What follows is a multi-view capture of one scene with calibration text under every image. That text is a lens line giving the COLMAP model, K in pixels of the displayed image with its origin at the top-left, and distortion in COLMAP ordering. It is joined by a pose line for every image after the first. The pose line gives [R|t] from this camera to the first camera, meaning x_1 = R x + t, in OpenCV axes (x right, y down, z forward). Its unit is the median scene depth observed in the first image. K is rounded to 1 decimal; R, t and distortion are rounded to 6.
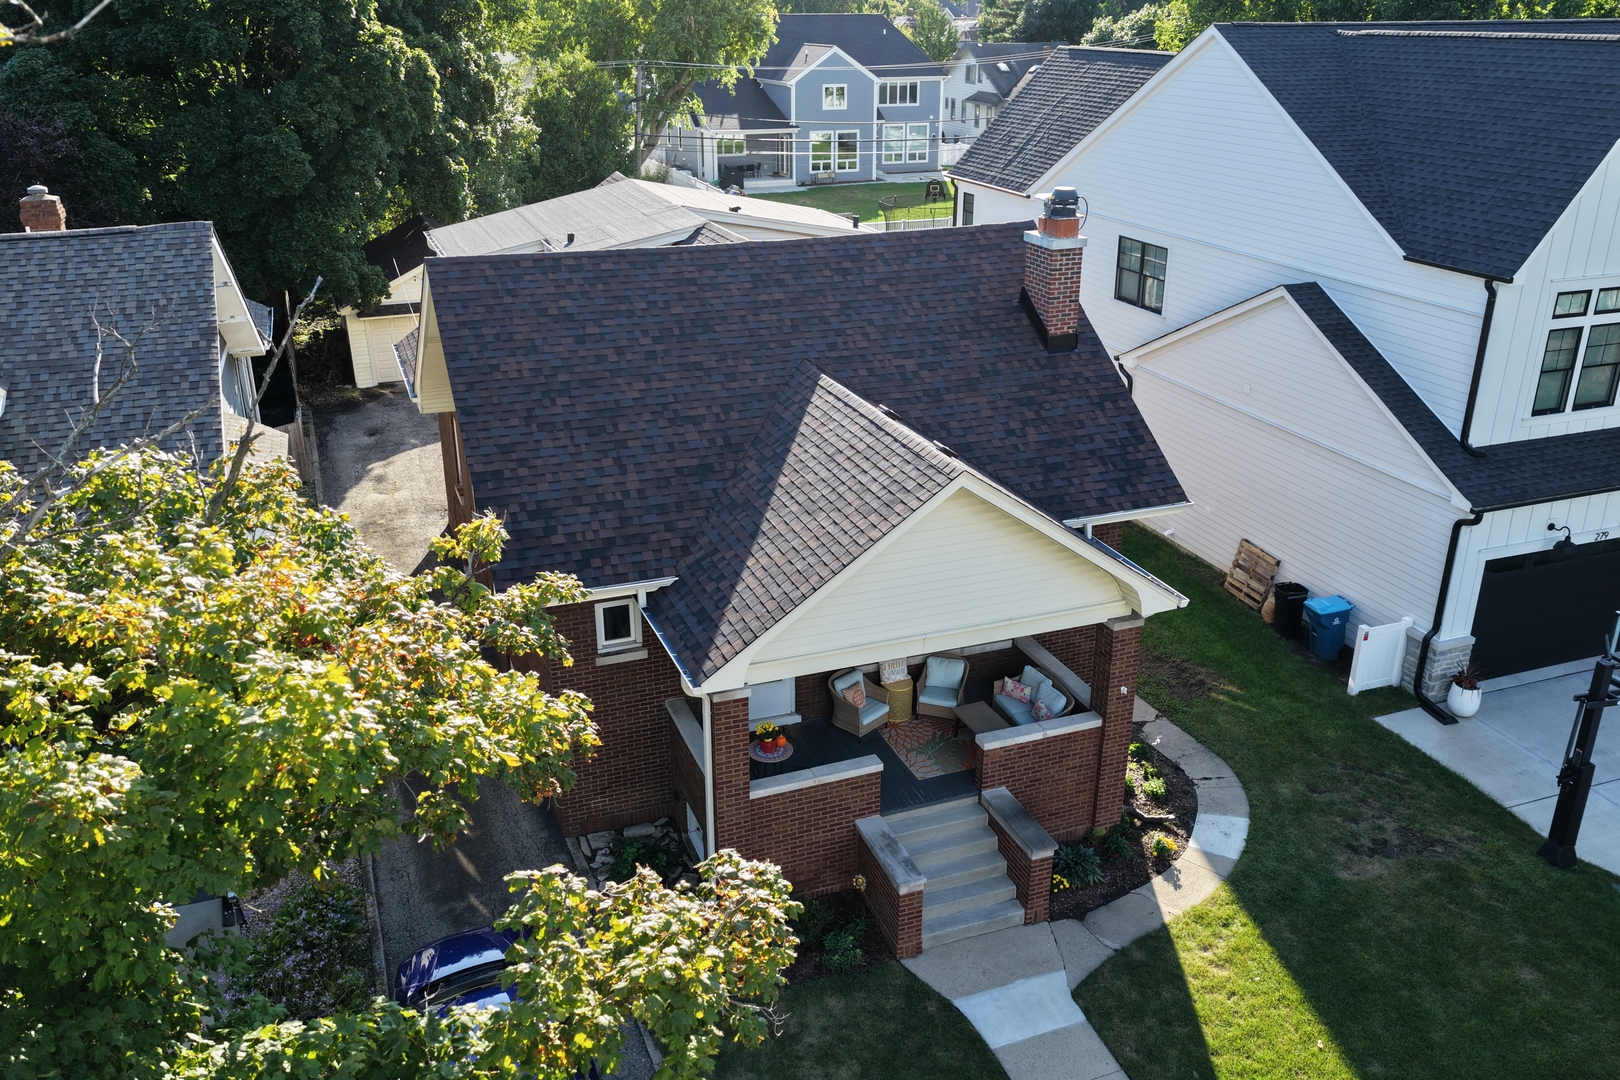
lens RADIAL K [[1341.2, 0, 817.5], [0, 1341.2, 539.3], [0, 0, 1]] dist [-0.008031, 0.016795]
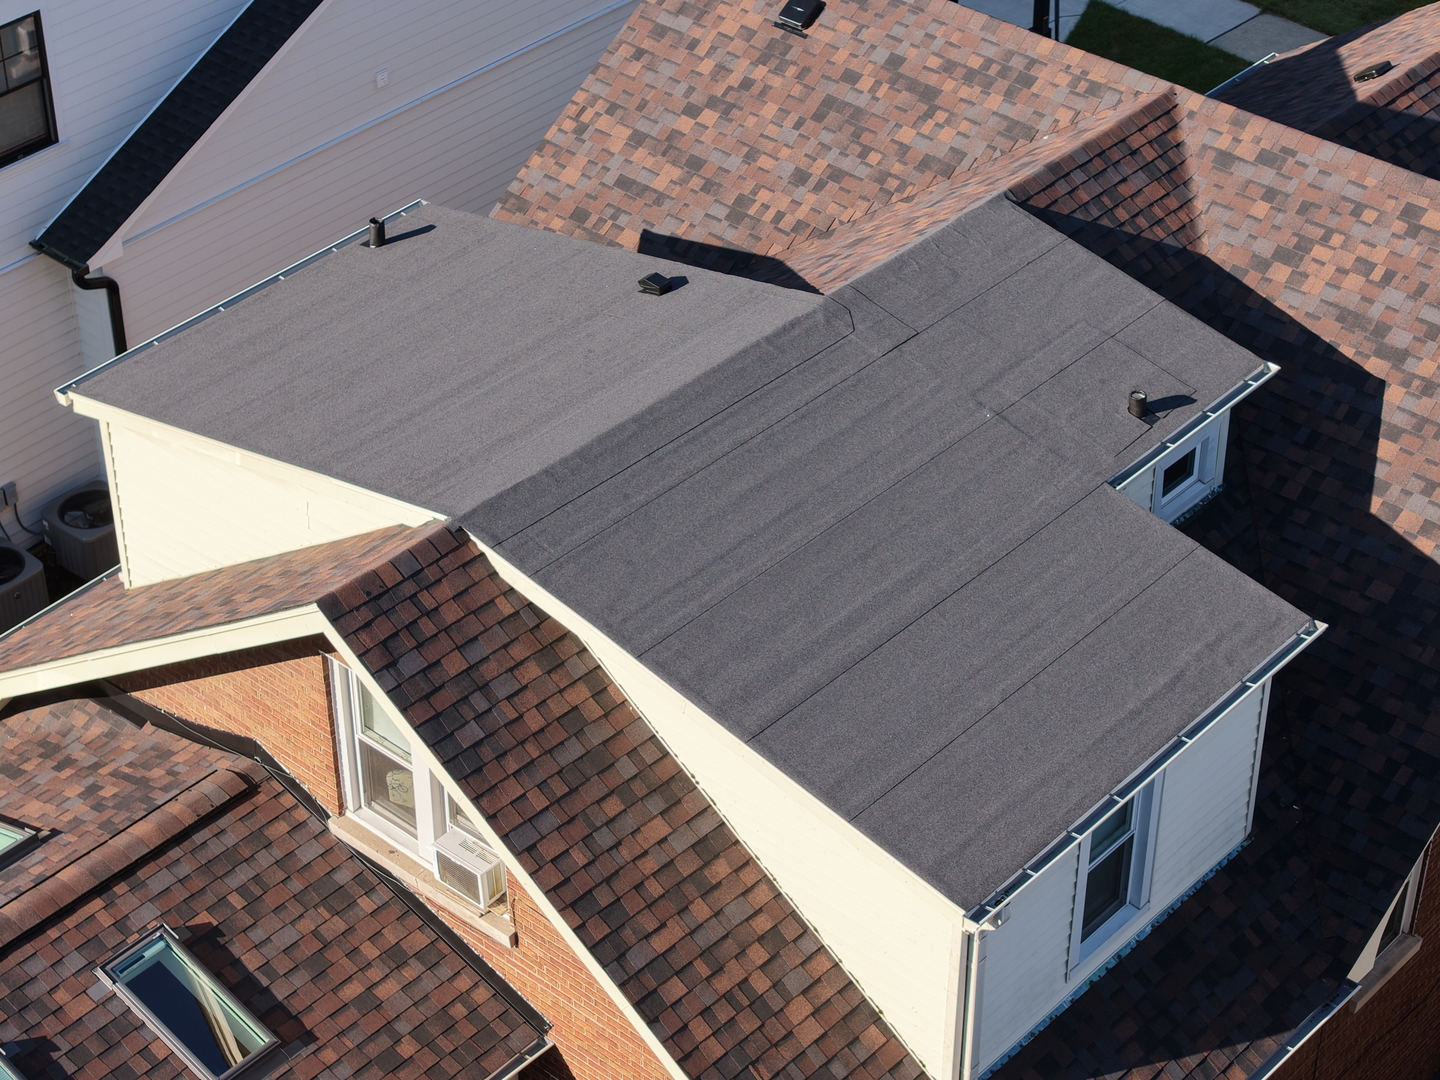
lens RADIAL K [[2970.9, 0, 715.6], [0, 2970.9, 541.9], [0, 0, 1]] dist [-0.150553, 0.000000]
pose [[-0.455947, -0.526307, 0.717714, -1.001431], [0.336137, 0.644856, 0.686420, -1.085670], [-0.824090, 0.554221, -0.117109, 1.583013]]
